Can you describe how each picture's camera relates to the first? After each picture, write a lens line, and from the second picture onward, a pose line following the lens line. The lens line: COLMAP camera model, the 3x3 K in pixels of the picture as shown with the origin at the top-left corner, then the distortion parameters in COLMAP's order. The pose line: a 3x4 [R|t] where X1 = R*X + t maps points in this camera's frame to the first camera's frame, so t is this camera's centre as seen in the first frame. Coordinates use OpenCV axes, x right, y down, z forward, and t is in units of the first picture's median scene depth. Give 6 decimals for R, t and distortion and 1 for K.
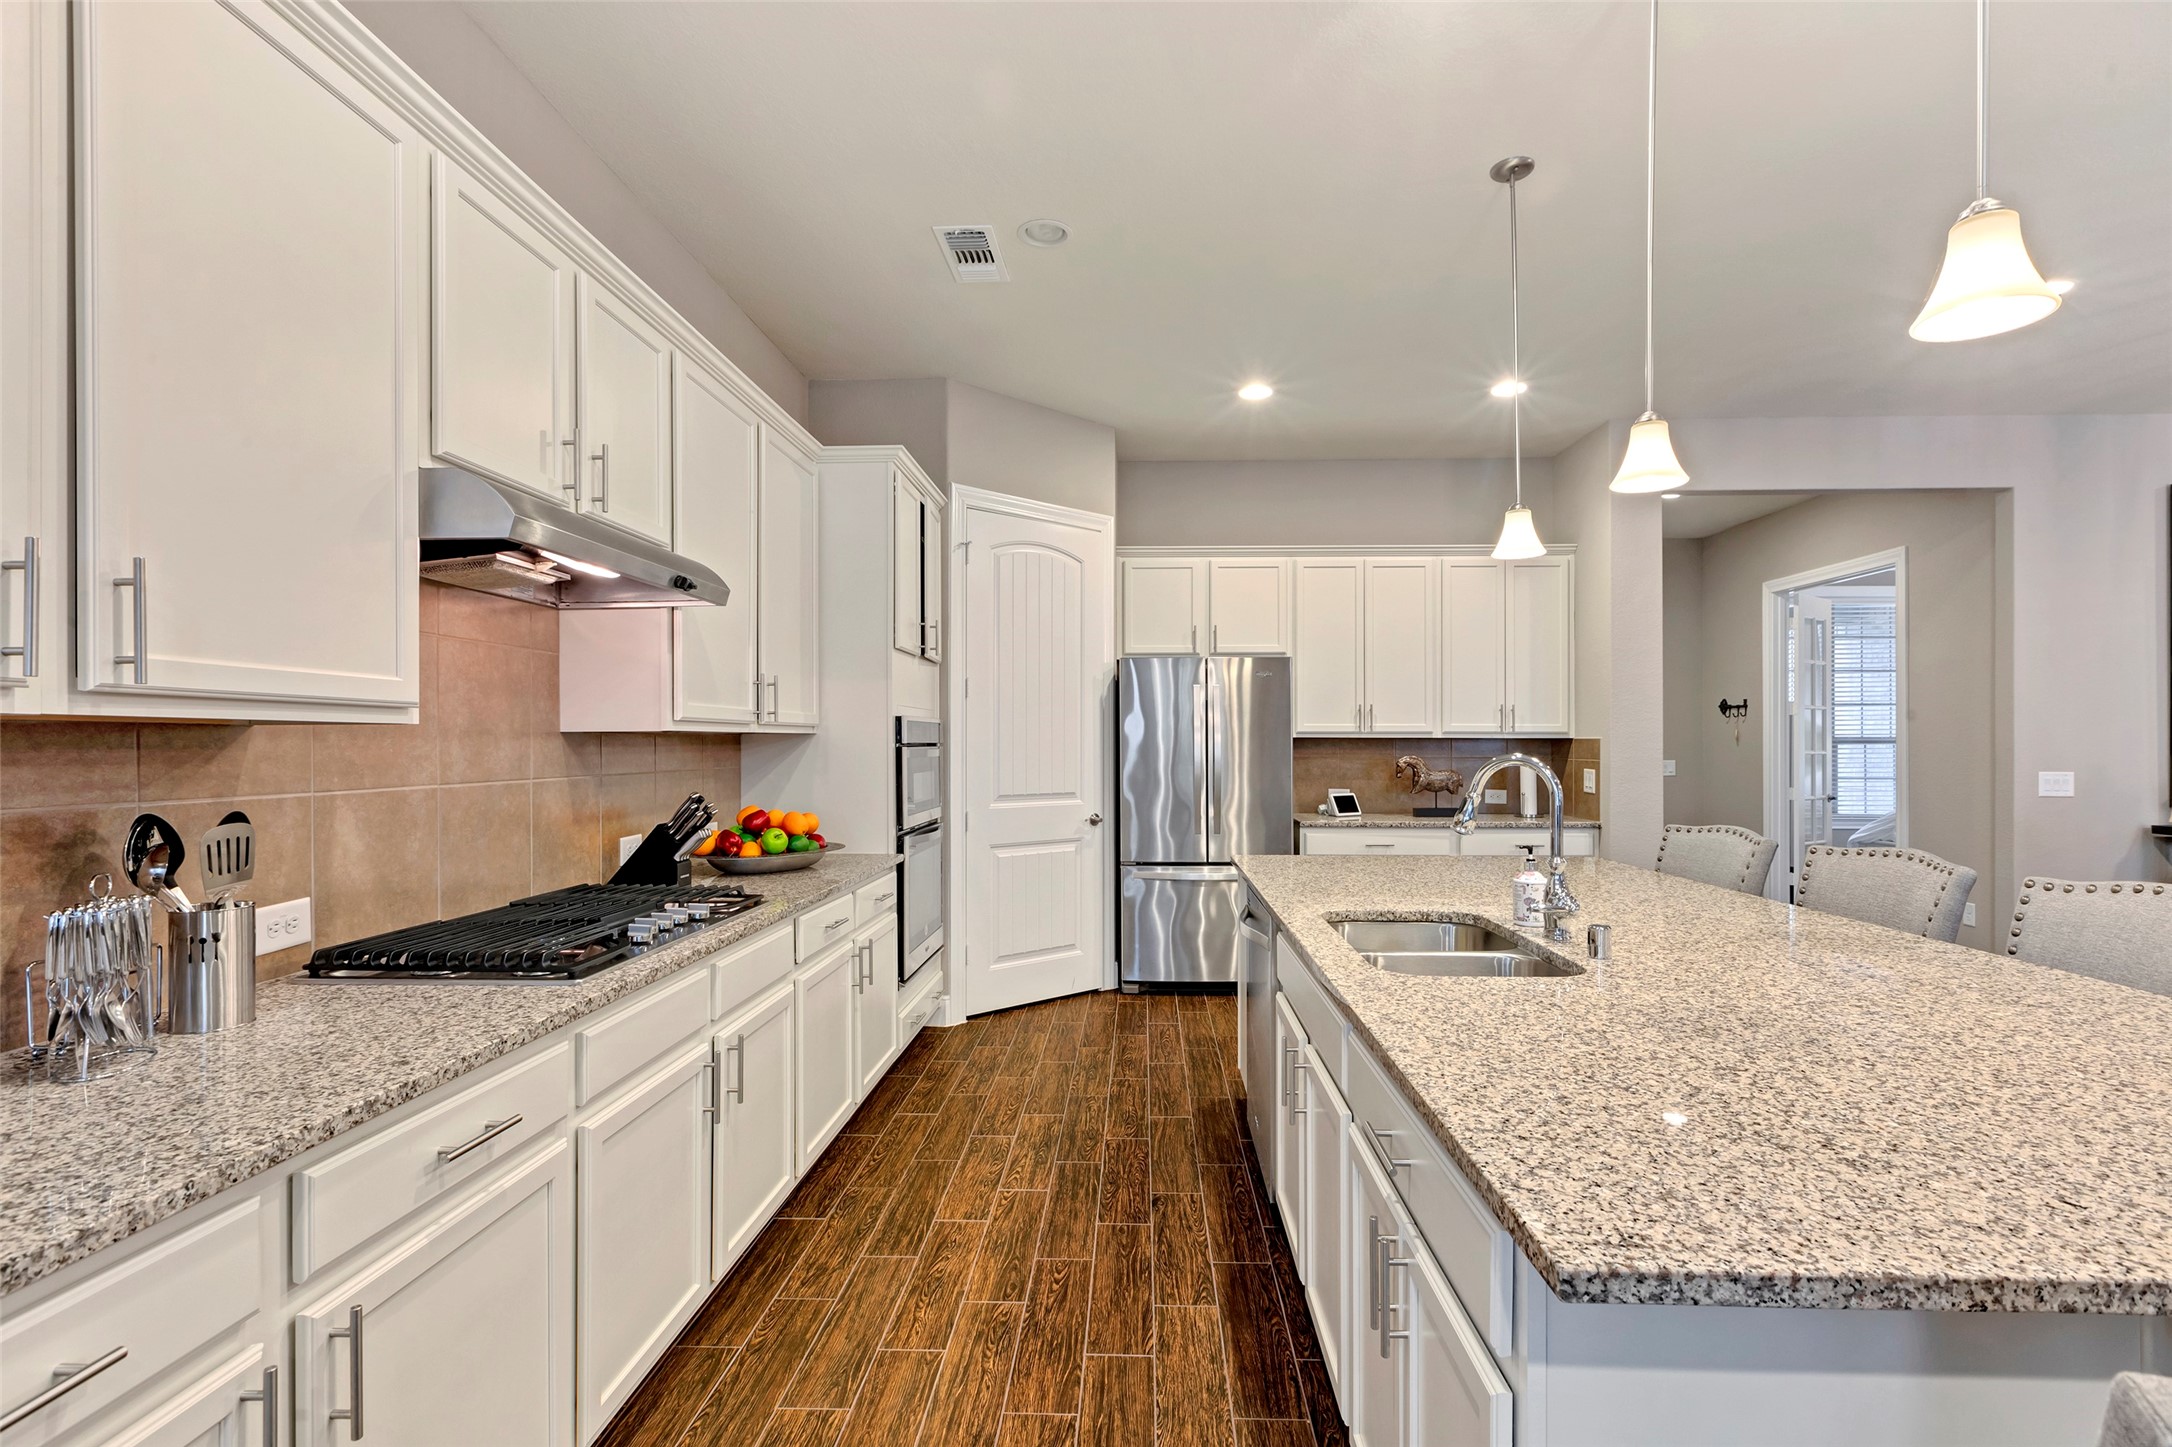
lens RADIAL K [[1006.5, 0, 1117.5], [0, 1006.5, 754.6], [0, 0, 1]] dist [0.002274, -0.001179]
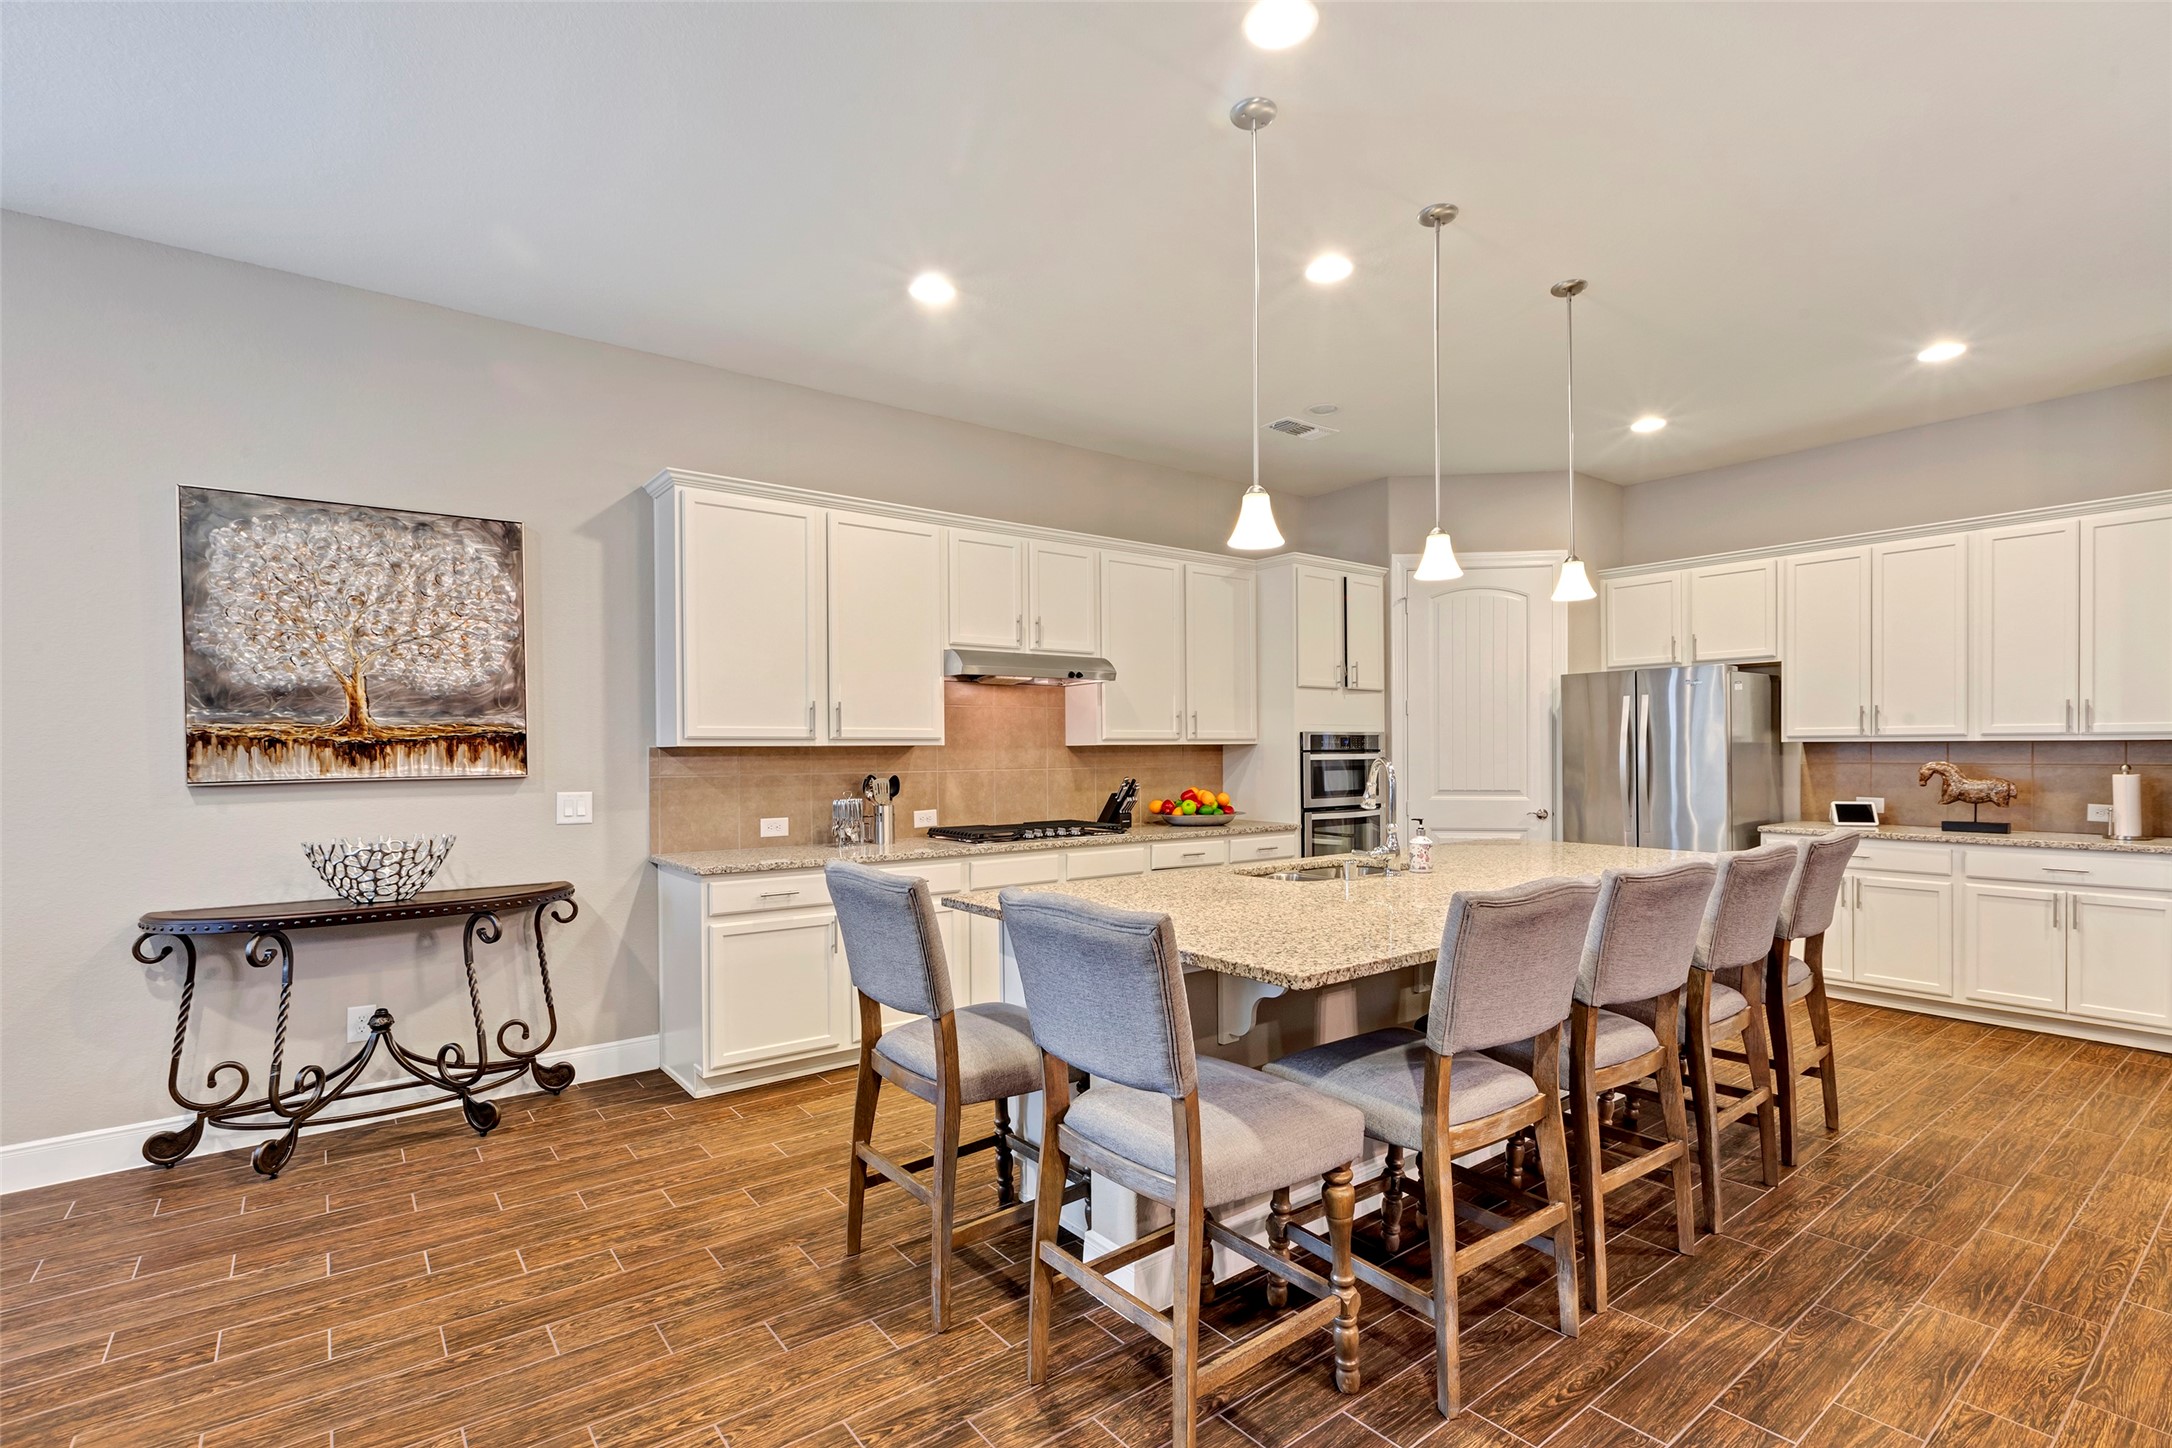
lens RADIAL K [[1006.5, 0, 1106.8], [0, 1006.5, 758.9], [0, 0, 1]] dist [0.002274, -0.001179]
pose [[0.641810, 0.002758, -0.766858, 1.081699], [-0.003411, 0.999994, 0.000742, 0.002357], [0.766856, 0.002140, 0.641816, -0.260607]]
